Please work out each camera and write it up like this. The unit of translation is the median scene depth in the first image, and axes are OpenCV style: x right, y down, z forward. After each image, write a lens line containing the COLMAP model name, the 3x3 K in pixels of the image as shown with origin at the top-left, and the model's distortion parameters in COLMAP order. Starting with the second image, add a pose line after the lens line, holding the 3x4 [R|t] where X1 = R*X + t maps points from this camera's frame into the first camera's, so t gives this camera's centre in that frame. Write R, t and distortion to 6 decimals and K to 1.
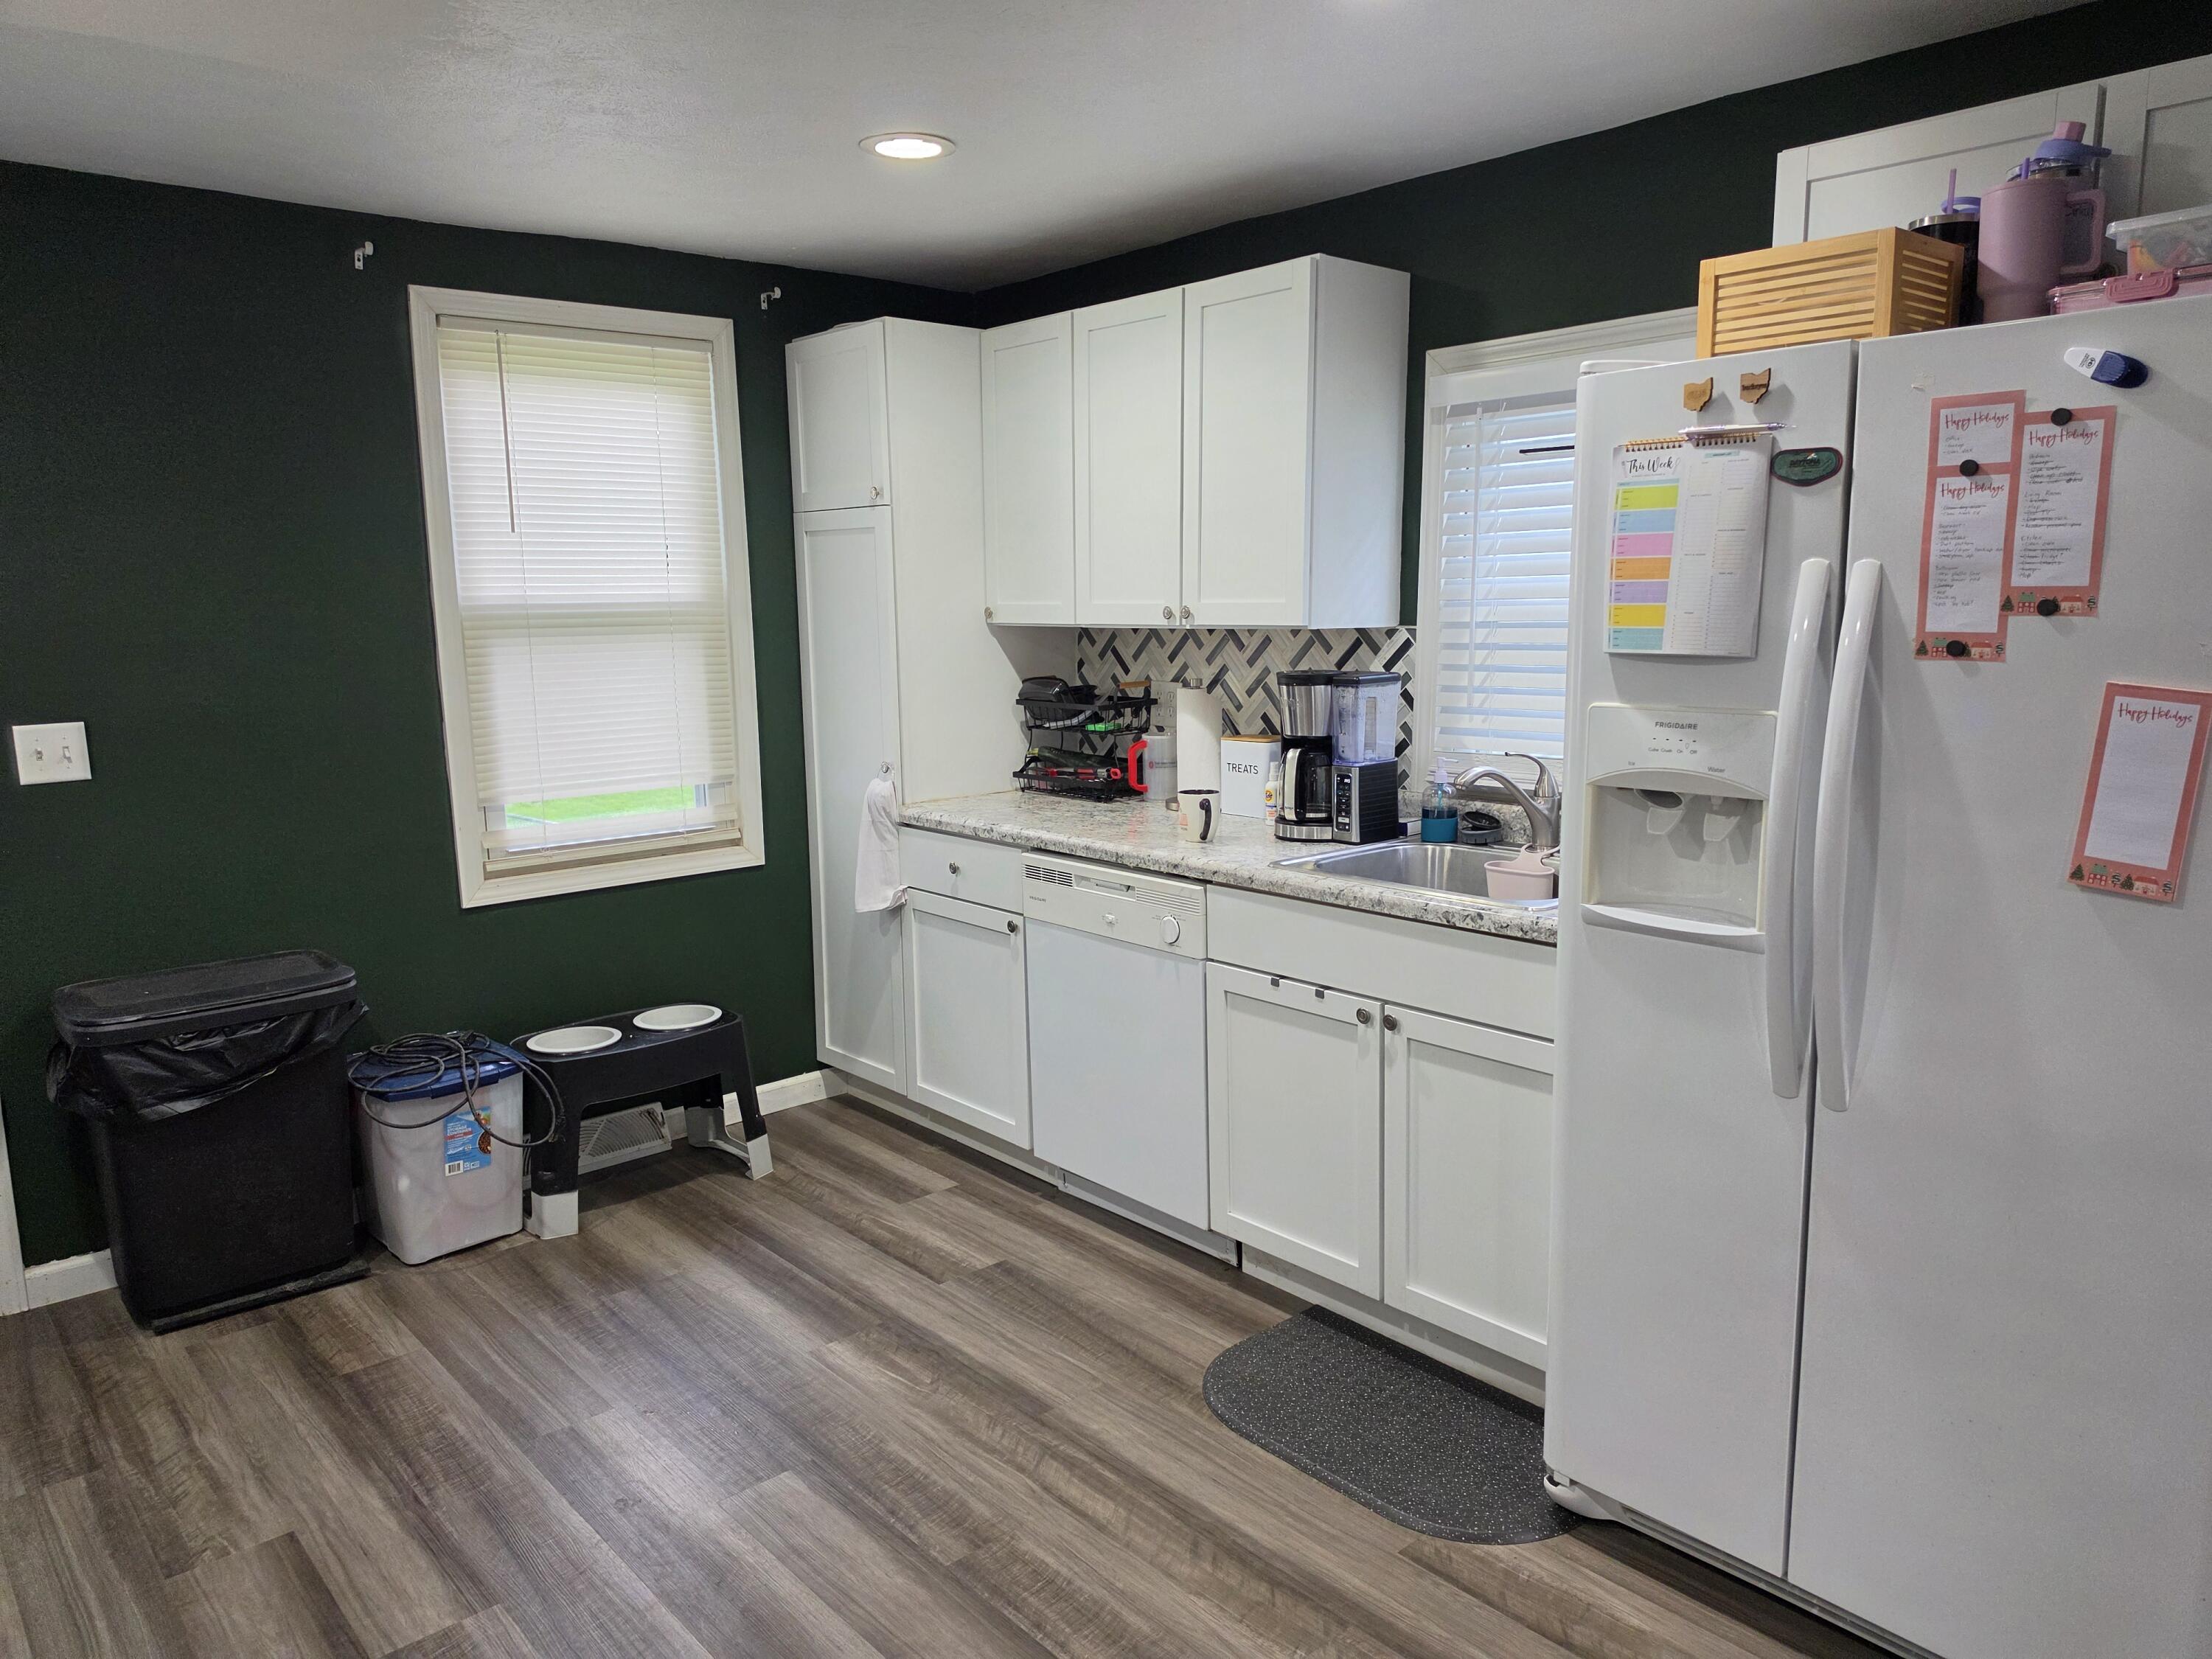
lens RADIAL K [[1529.2, 0, 1106.0], [0, 1529.2, 829.5], [0, 0, 1]] dist [0.124589, -0.177566]
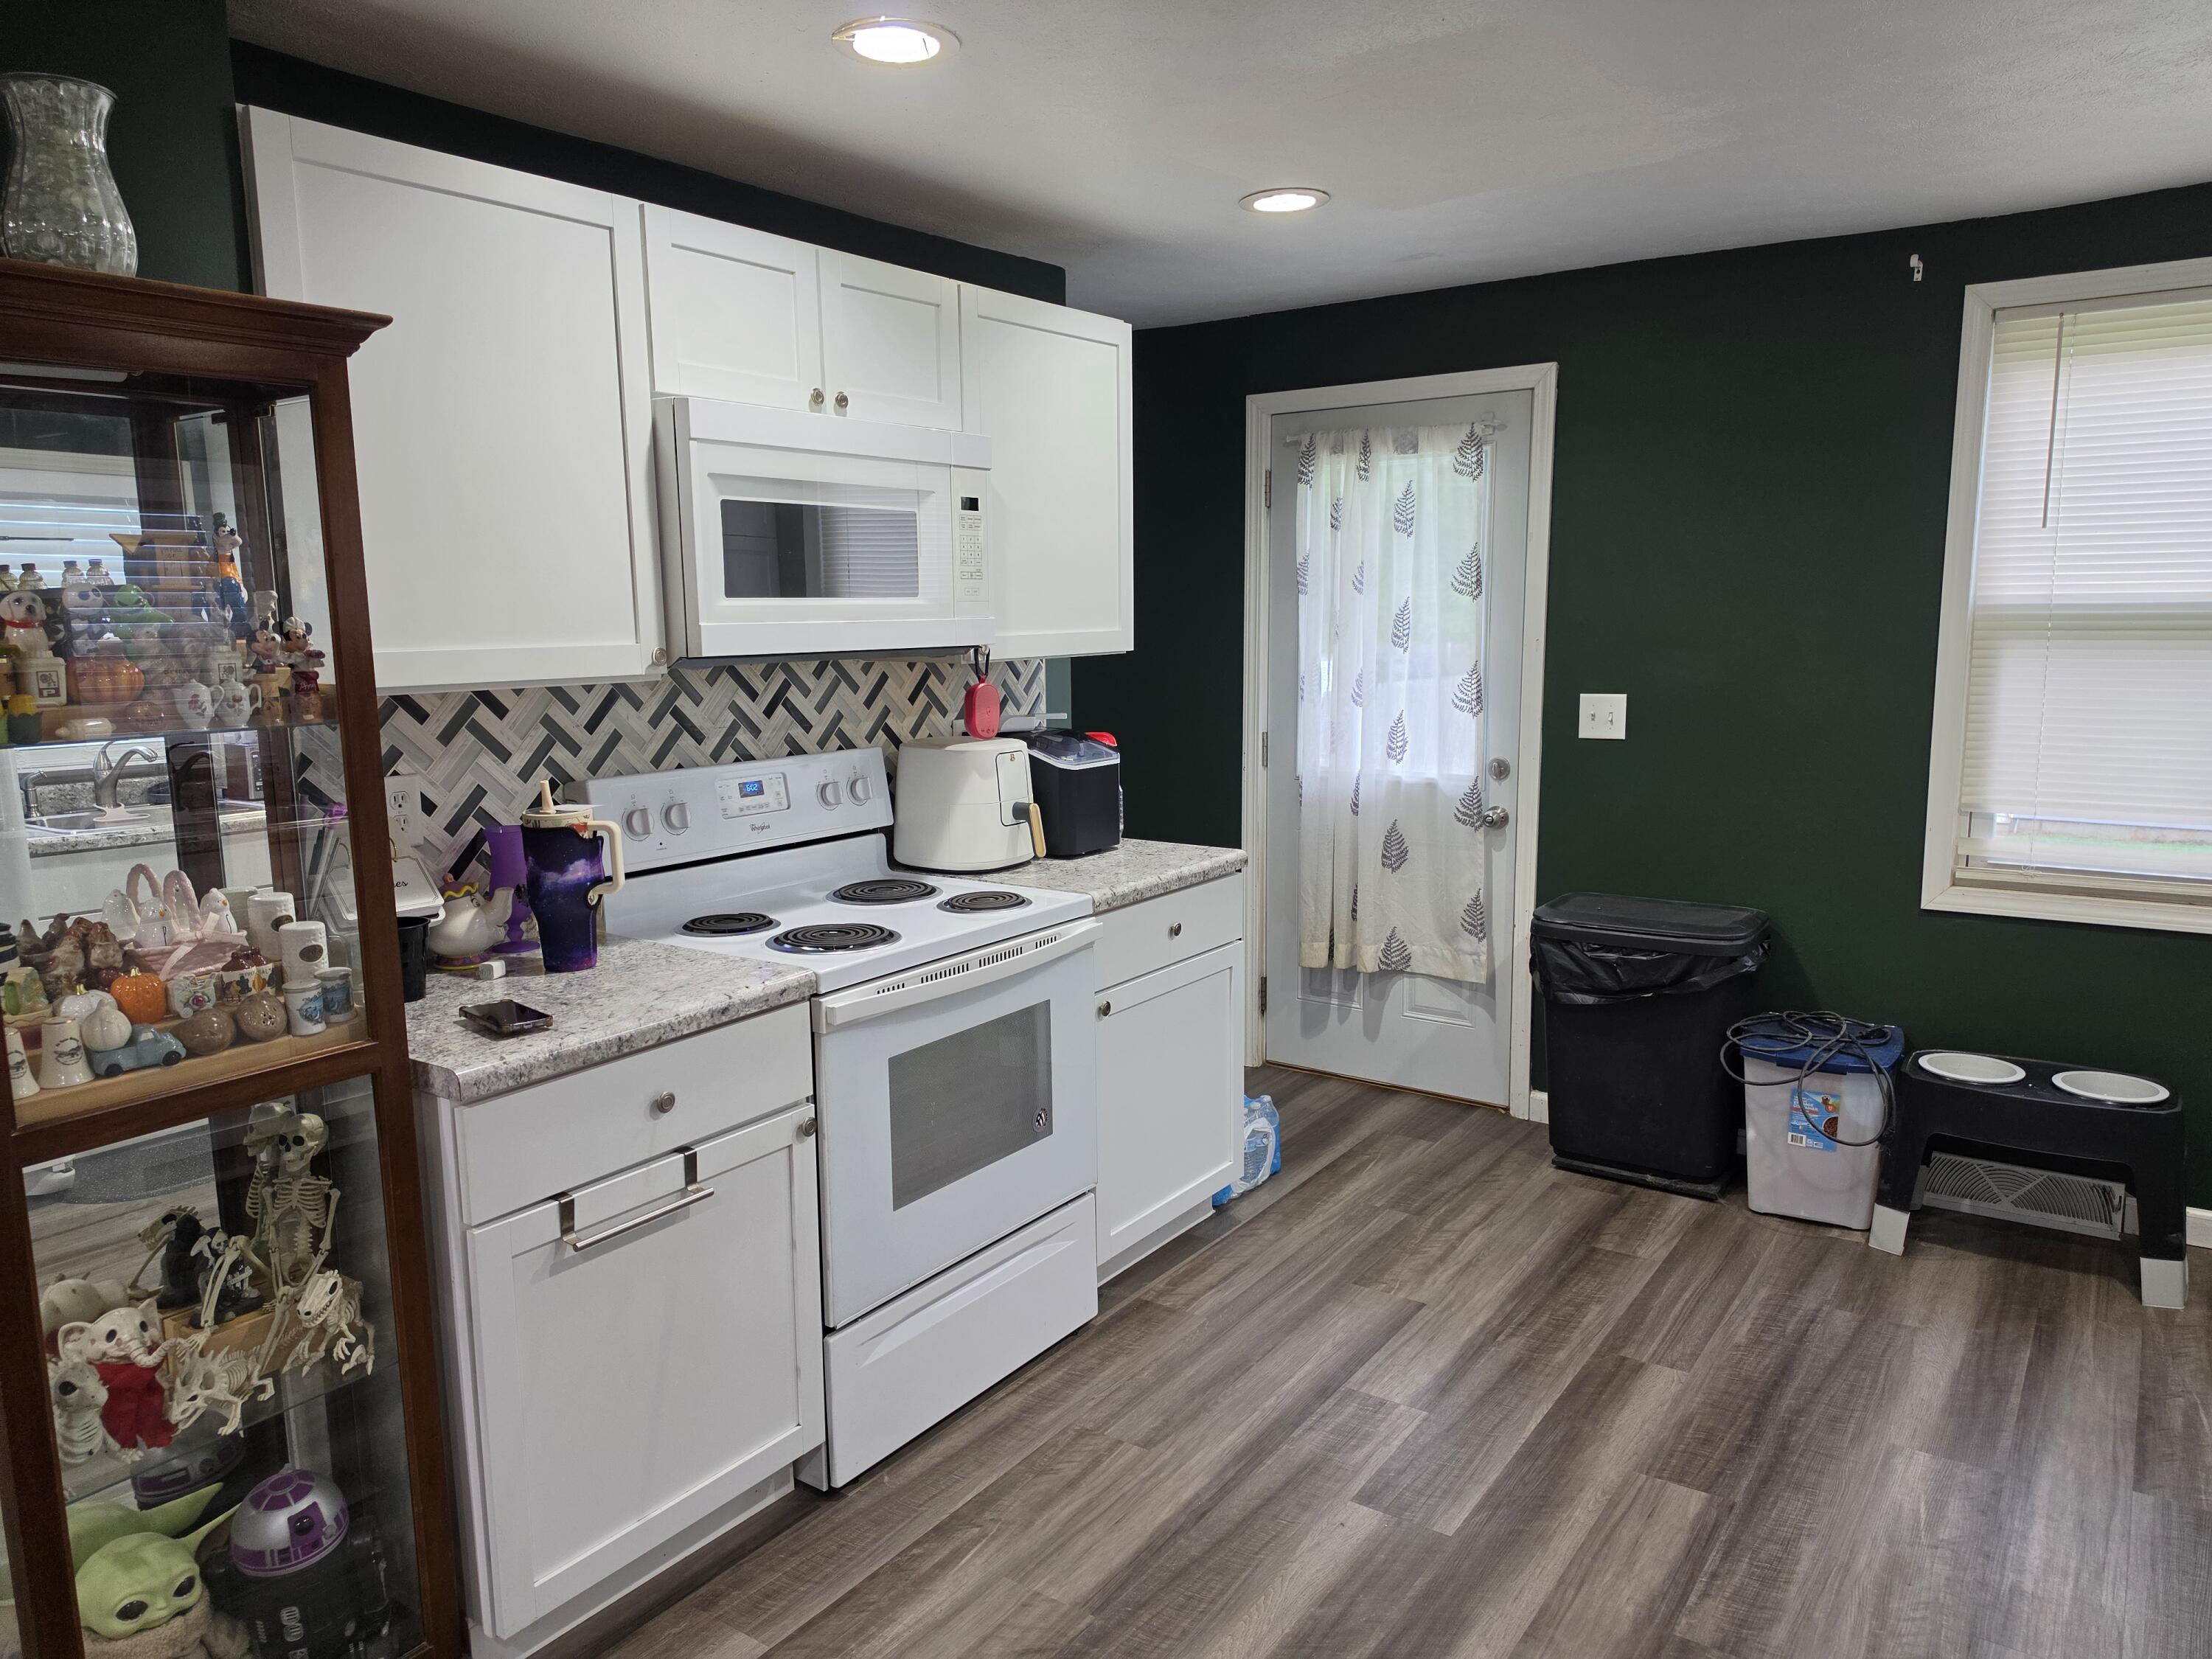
lens RADIAL K [[1529.2, 0, 1106.0], [0, 1529.2, 829.5], [0, 0, 1]] dist [0.124589, -0.177566]
pose [[0.238670, 0.154989, -0.958653, 0.461013], [-0.142058, 0.982134, 0.123418, -0.054112], [0.960654, 0.106728, 0.256424, 0.263661]]
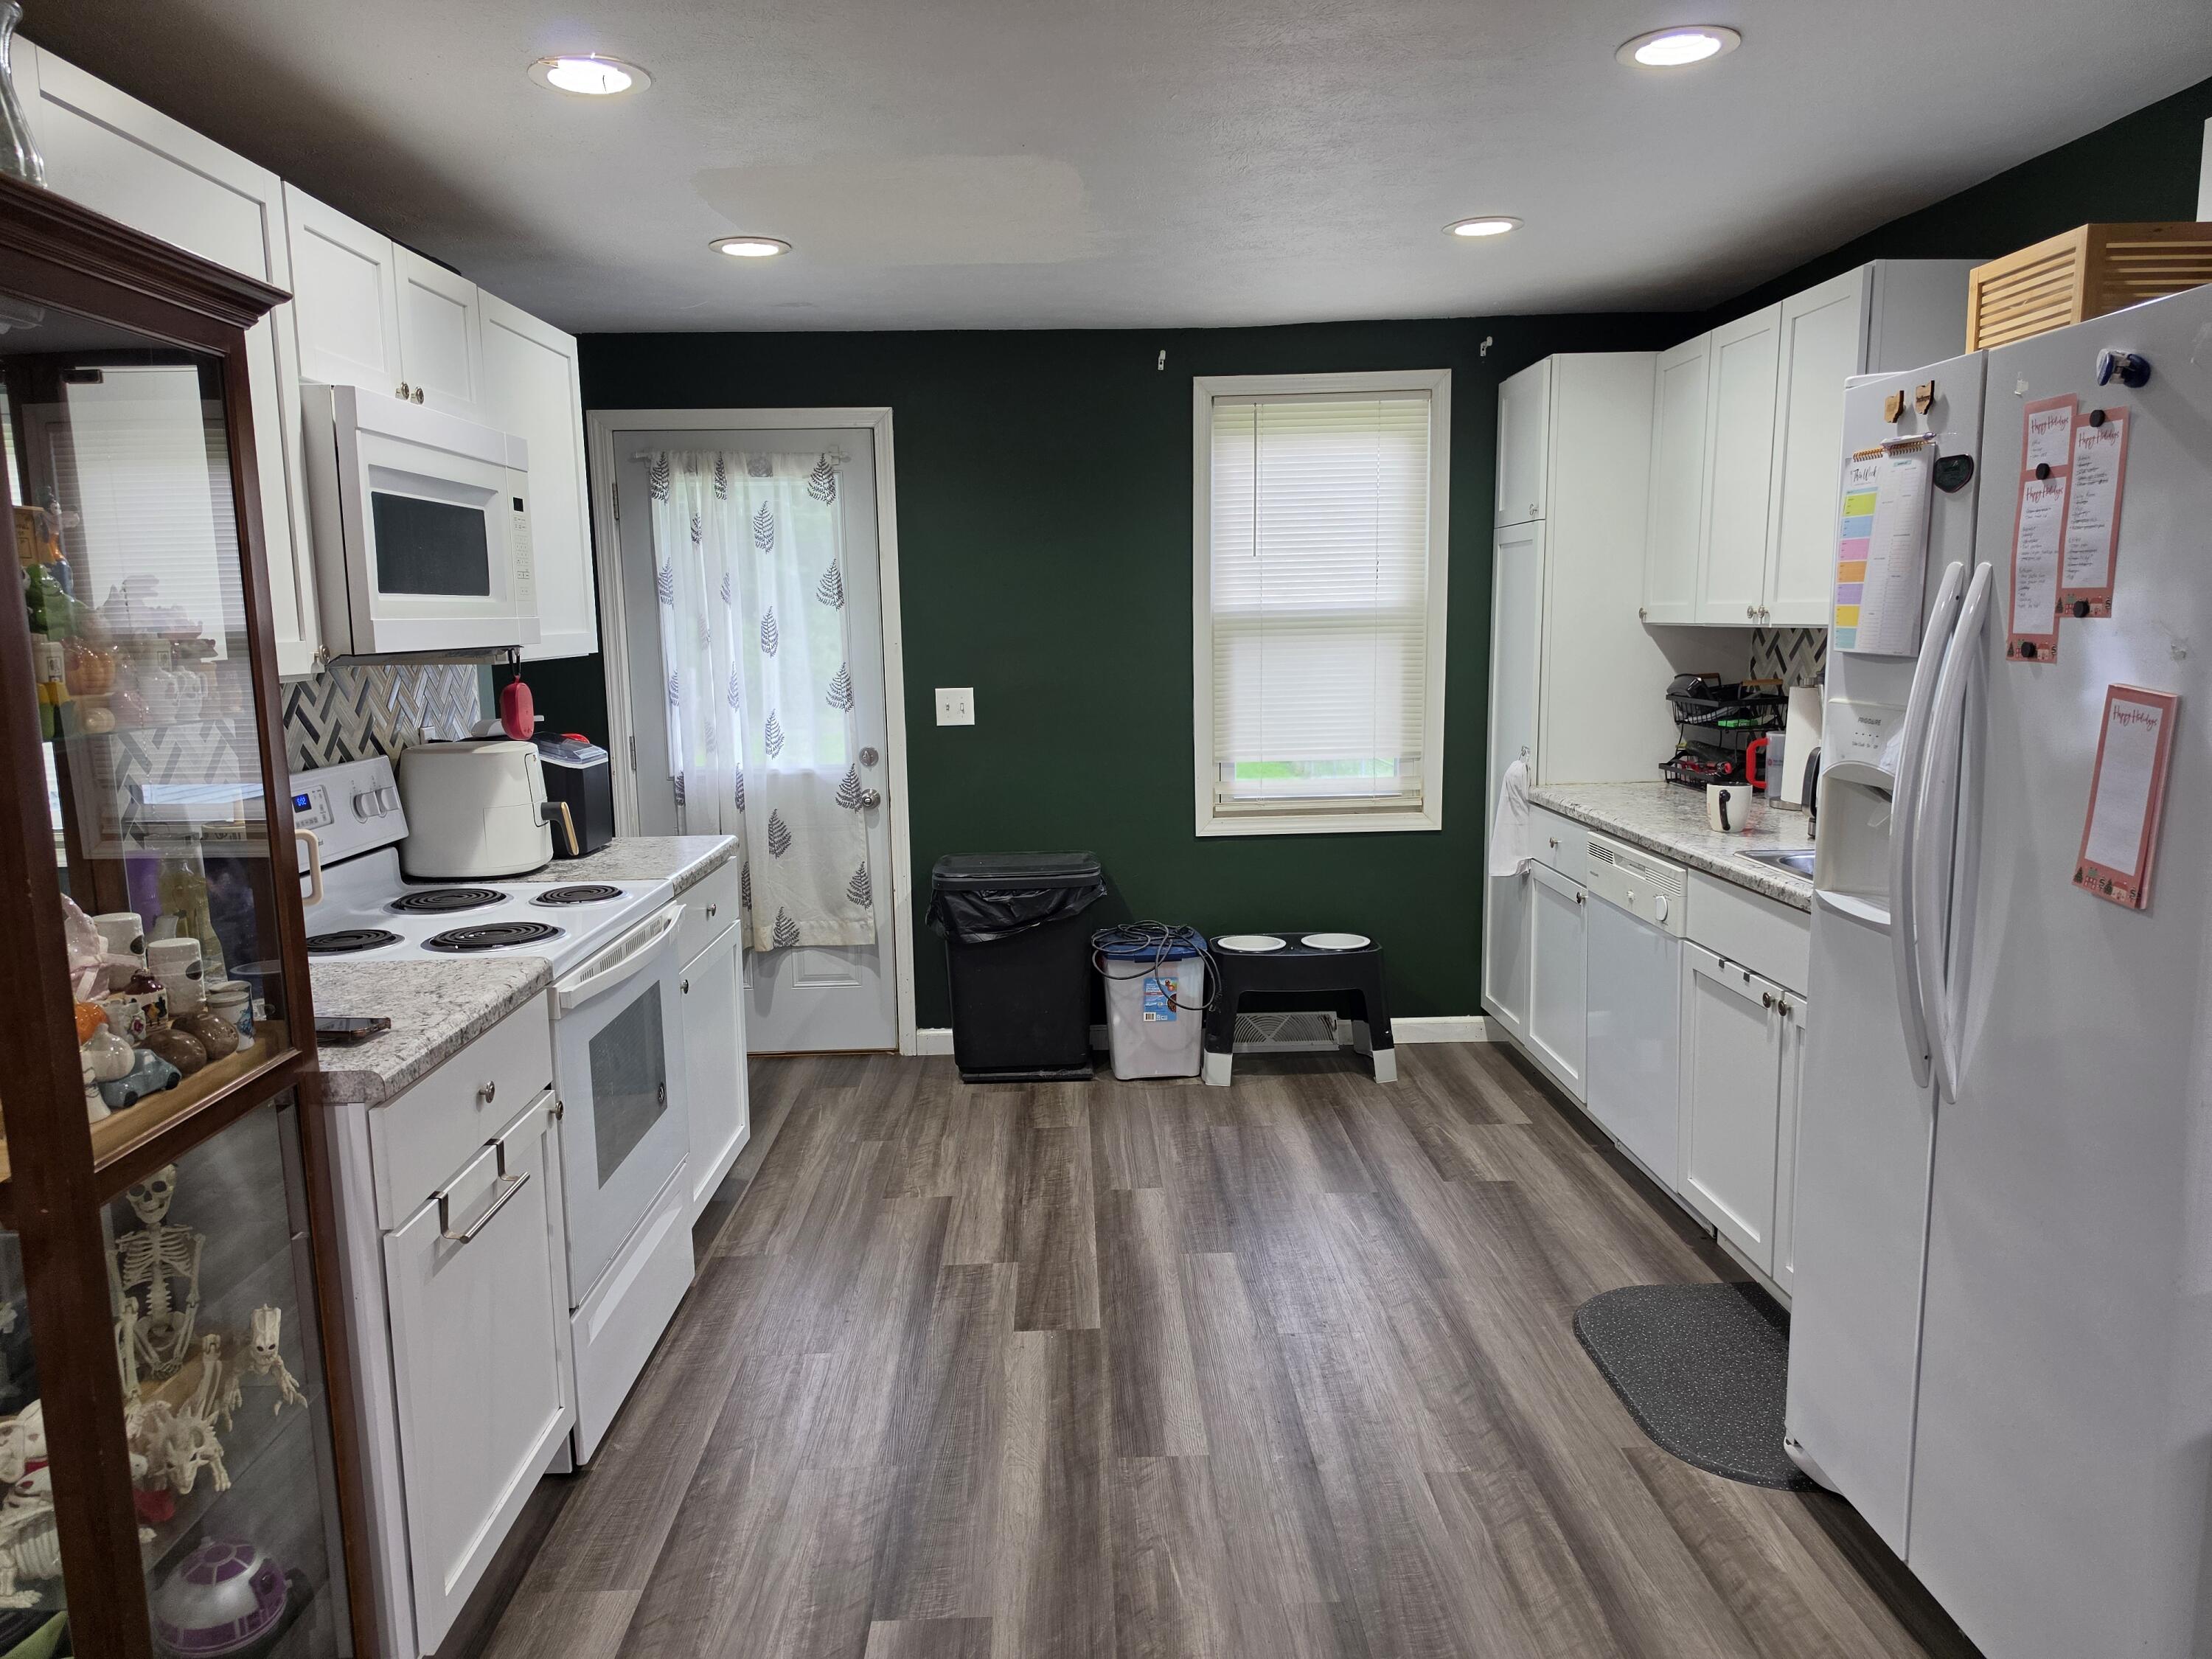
lens RADIAL K [[1533.0, 0, 1100.7], [0, 1533.0, 832.8], [0, 0, 1]] dist [0.137225, -0.163837]
pose [[0.766186, 0.091131, -0.636125, 0.415274], [-0.091617, 0.995272, 0.032233, 0.013556], [0.636055, 0.033583, 0.770913, -0.092326]]
